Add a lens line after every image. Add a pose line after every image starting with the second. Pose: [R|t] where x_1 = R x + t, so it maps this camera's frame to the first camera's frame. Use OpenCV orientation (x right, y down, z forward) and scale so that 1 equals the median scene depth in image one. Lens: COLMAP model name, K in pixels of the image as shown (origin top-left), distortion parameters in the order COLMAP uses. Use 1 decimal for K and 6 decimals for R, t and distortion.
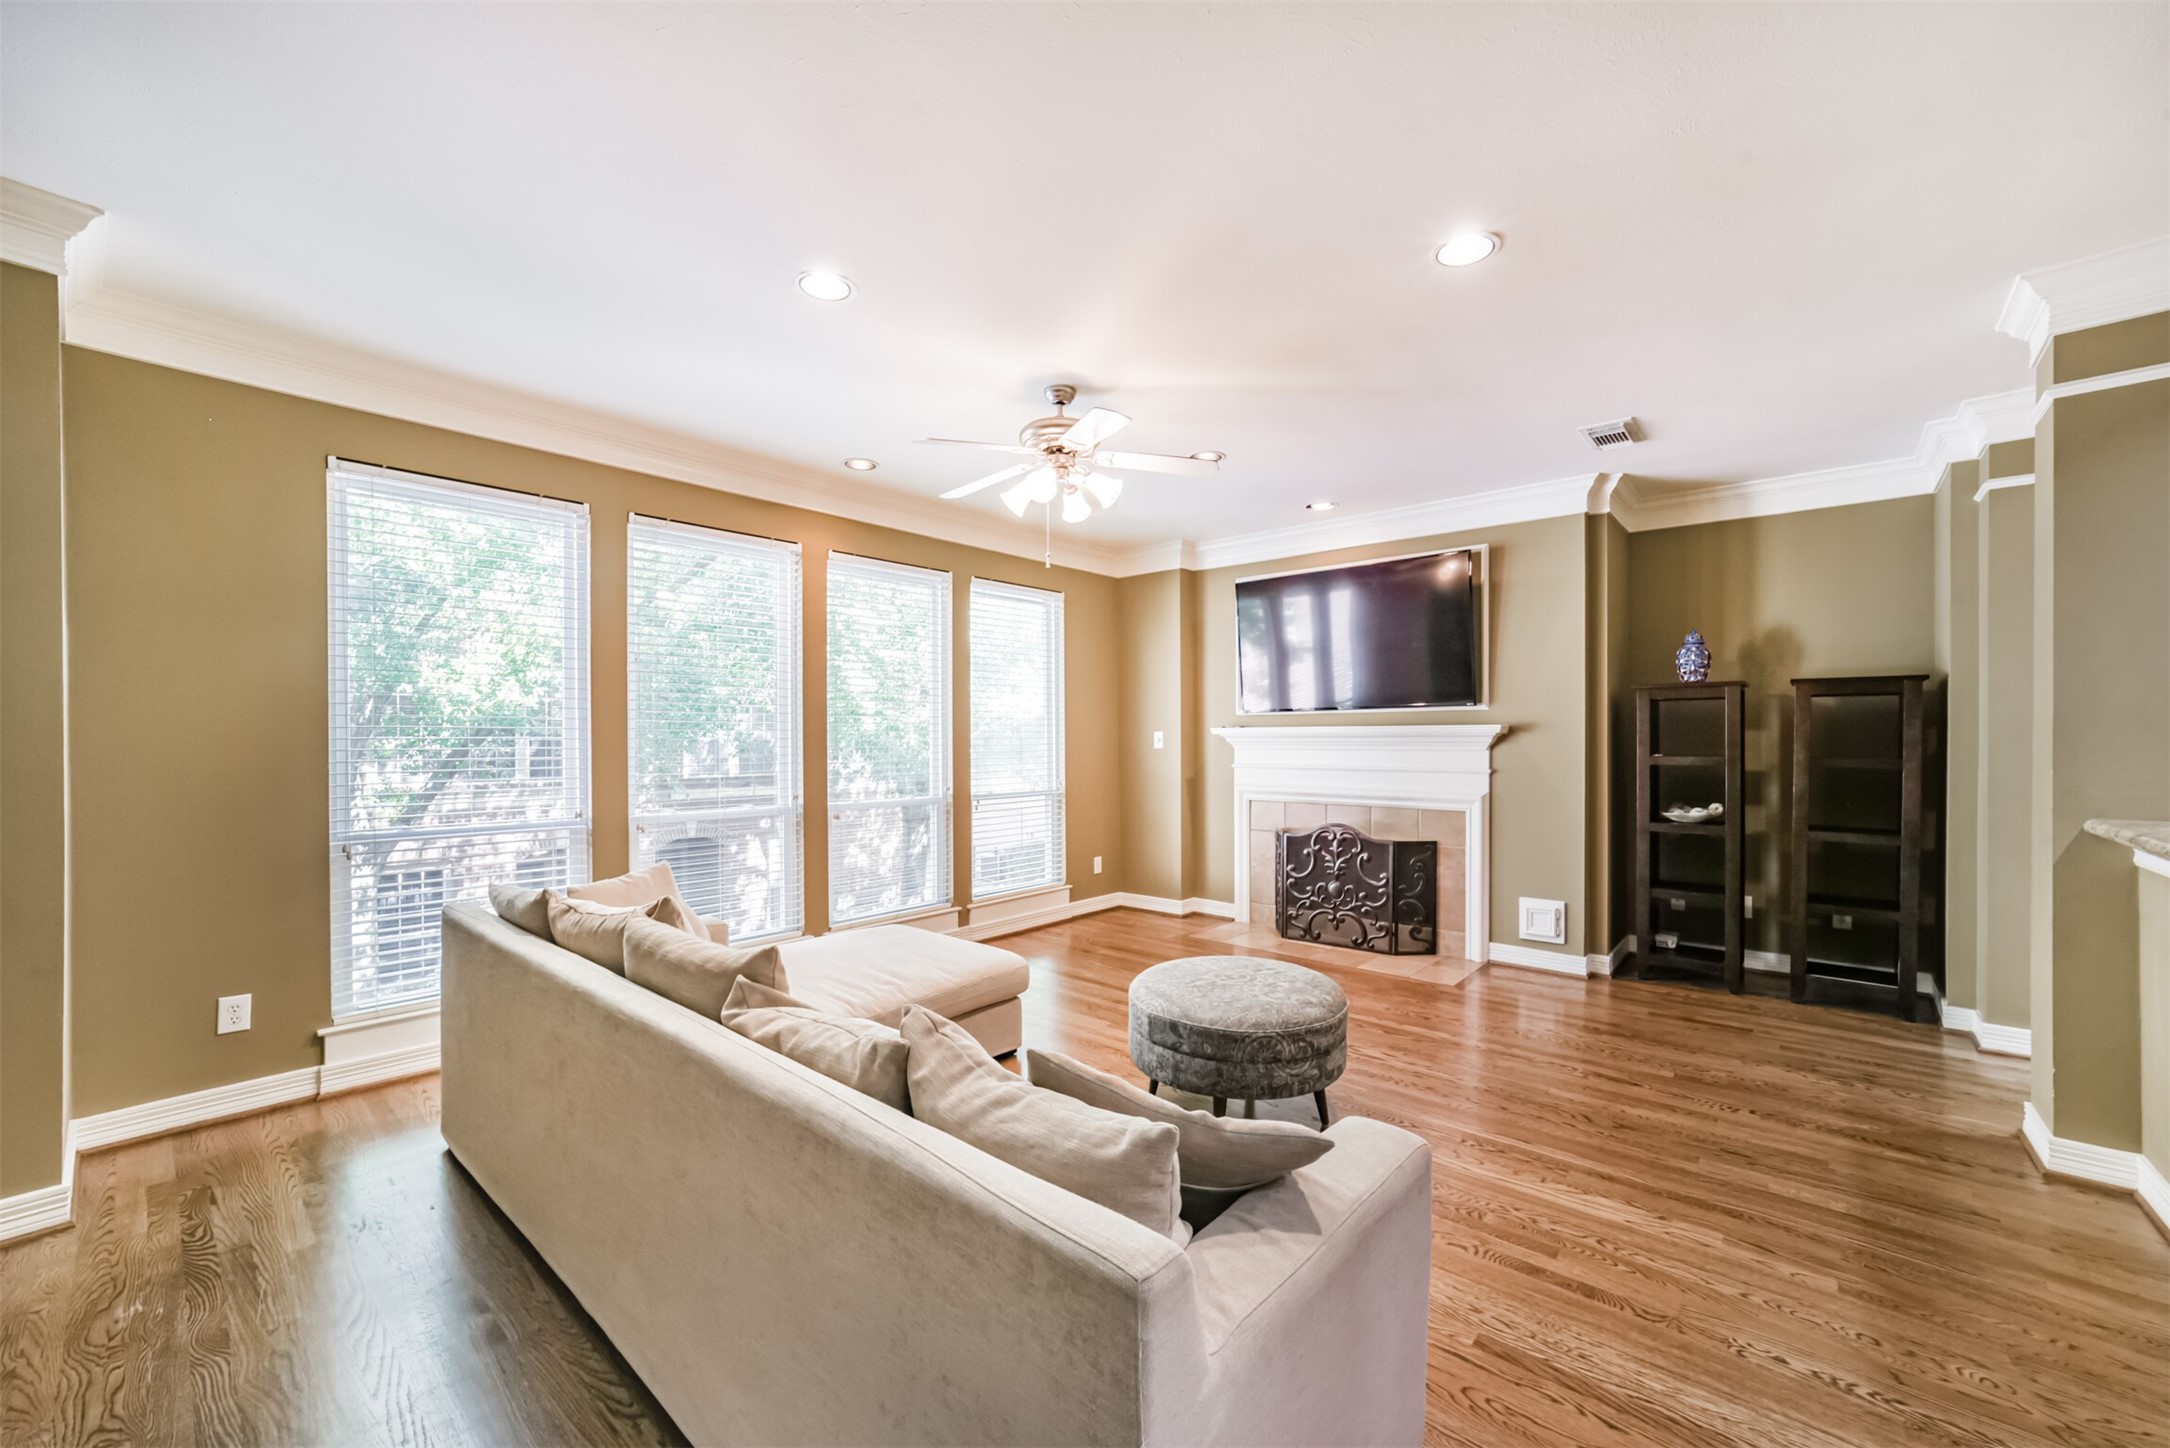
lens RADIAL K [[836.6, 0, 1097.2], [0, 836.6, 741.8], [0, 0, 1]] dist [-0.009403, 0.001550]
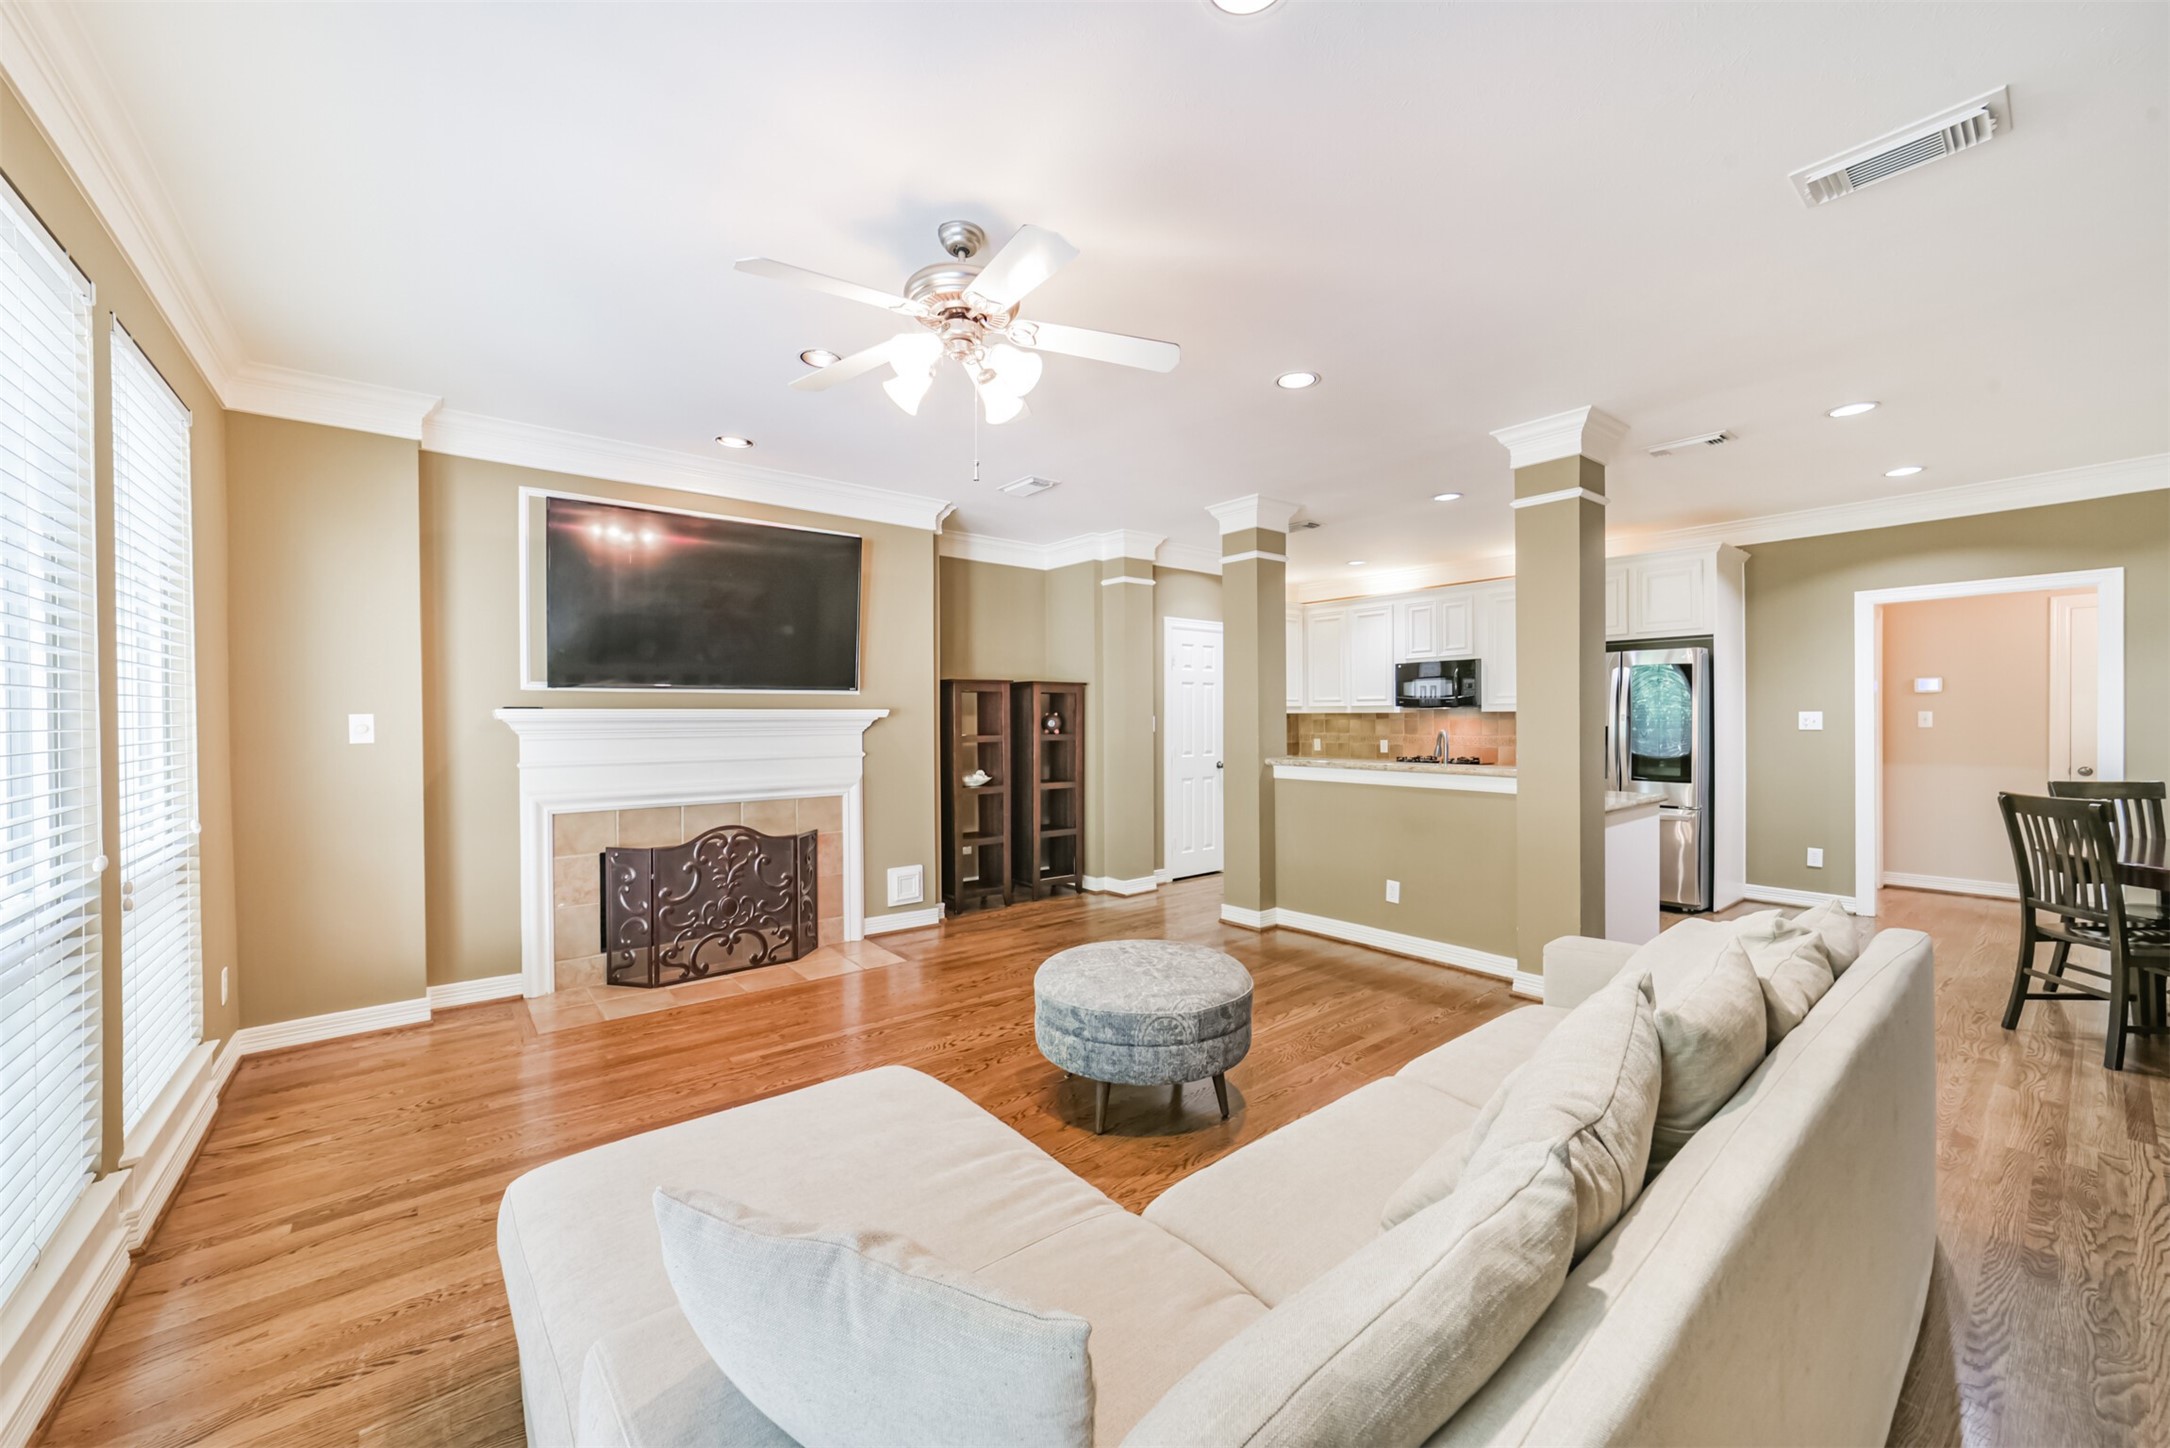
lens RADIAL K [[836.6, 0, 1077.5], [0, 836.6, 723.2], [0, 0, 1]] dist [-0.009403, 0.001550]
pose [[0.176945, -0.003459, 0.984215, -0.488481], [0.008356, 0.999963, 0.002013, -0.003527], [-0.984185, 0.007868, 0.176967, 0.526874]]
